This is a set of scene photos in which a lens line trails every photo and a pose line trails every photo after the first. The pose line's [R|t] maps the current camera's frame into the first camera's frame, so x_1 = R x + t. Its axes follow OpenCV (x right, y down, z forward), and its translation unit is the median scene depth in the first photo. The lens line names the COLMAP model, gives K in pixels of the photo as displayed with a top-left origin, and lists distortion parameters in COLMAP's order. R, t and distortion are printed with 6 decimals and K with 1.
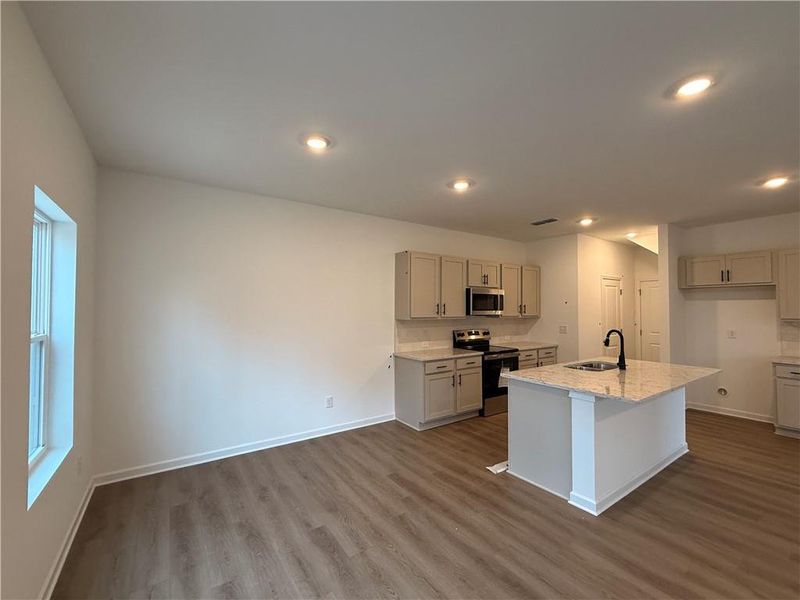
lens RADIAL K [[339.3, 0, 395.0], [0, 339.3, 298.2], [0, 0, 1]] dist [0.008849, -0.002738]
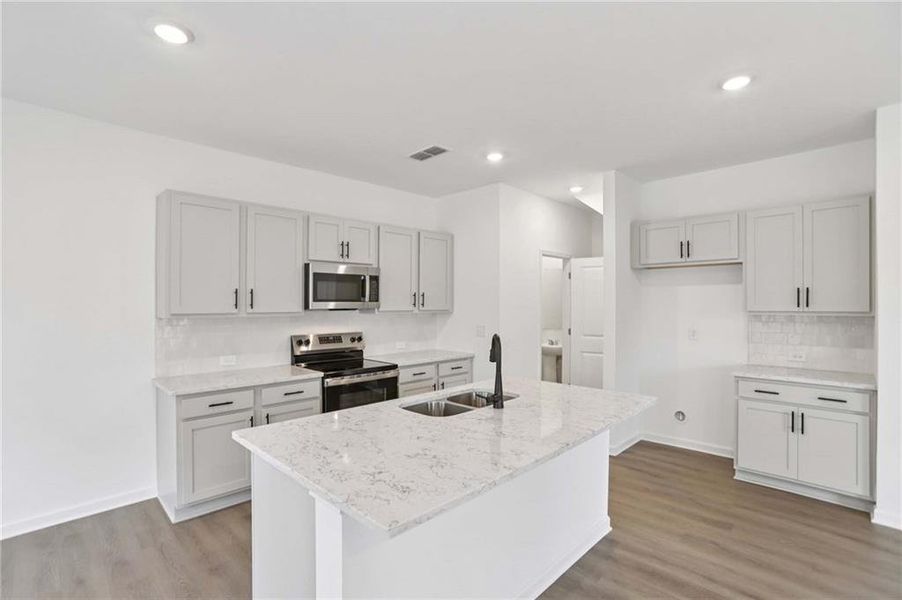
lens RADIAL K [[424.3, 0, 440.5], [0, 424.3, 300.4], [0, 0, 1]] dist [-0.058126, 0.015793]
pose [[0.983509, -0.001223, 0.180854, 0.334119], [-0.003049, 0.999723, 0.023346, 0.018497], [-0.180832, -0.023512, 0.983233, 0.265326]]
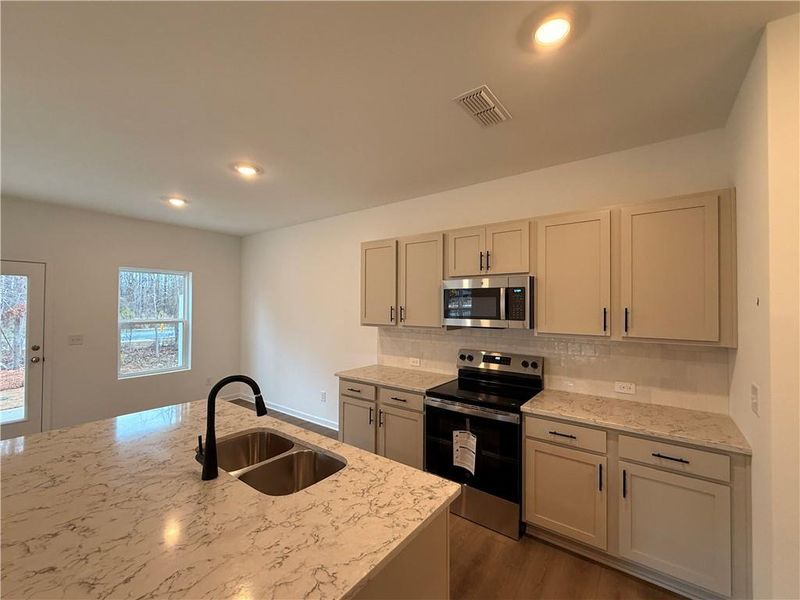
lens RADIAL K [[339.3, 0, 398.0], [0, 339.3, 300.0], [0, 0, 1]] dist [0.008849, -0.002738]
pose [[0.316201, -0.014096, -0.948587, 0.816351], [0.025058, 0.999665, -0.006503, 0.007658], [0.948361, -0.021714, 0.316449, 0.786045]]
